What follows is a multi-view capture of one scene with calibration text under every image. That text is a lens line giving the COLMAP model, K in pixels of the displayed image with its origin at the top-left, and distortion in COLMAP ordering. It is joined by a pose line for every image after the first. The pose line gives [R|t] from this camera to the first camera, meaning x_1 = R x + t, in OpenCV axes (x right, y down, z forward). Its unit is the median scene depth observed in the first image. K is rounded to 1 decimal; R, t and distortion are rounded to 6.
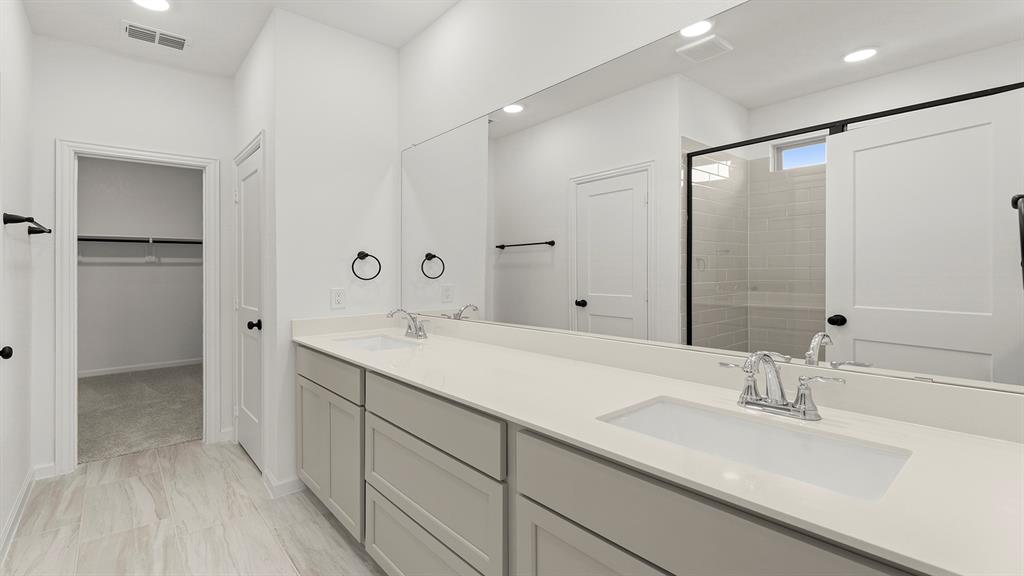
lens RADIAL K [[457.7, 0, 510.2], [0, 457.7, 280.7], [0, 0, 1]] dist [0.001994, 0.000124]
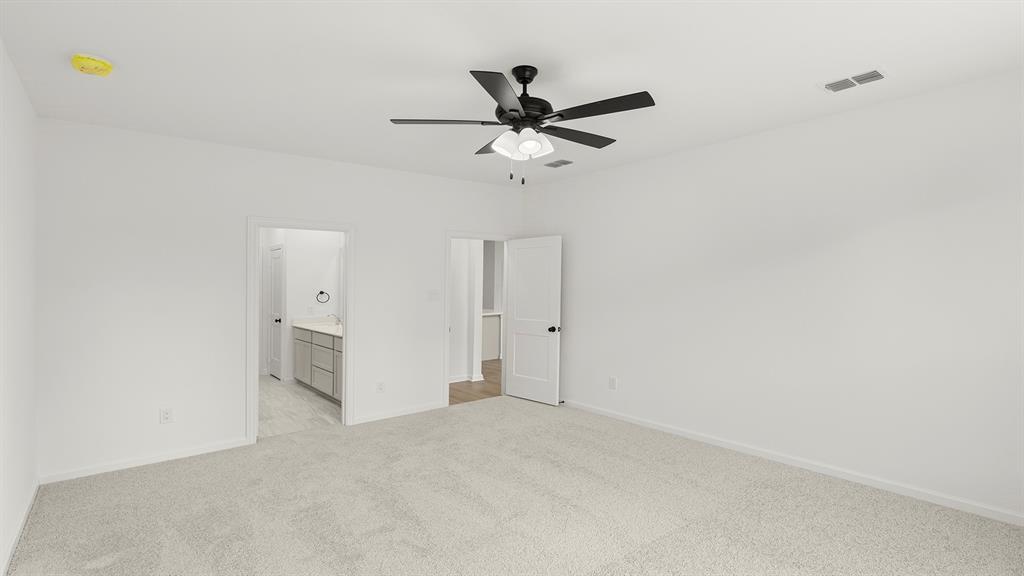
lens RADIAL K [[485.2, 0, 514.2], [0, 485.2, 289.8], [0, 0, 1]] dist [-0.000120, -0.000011]
pose [[0.999204, 0.006353, -0.039371, 0.859760], [-0.006753, 0.999927, -0.010036, -0.053897], [0.039304, 0.010294, 0.999174, -1.650209]]
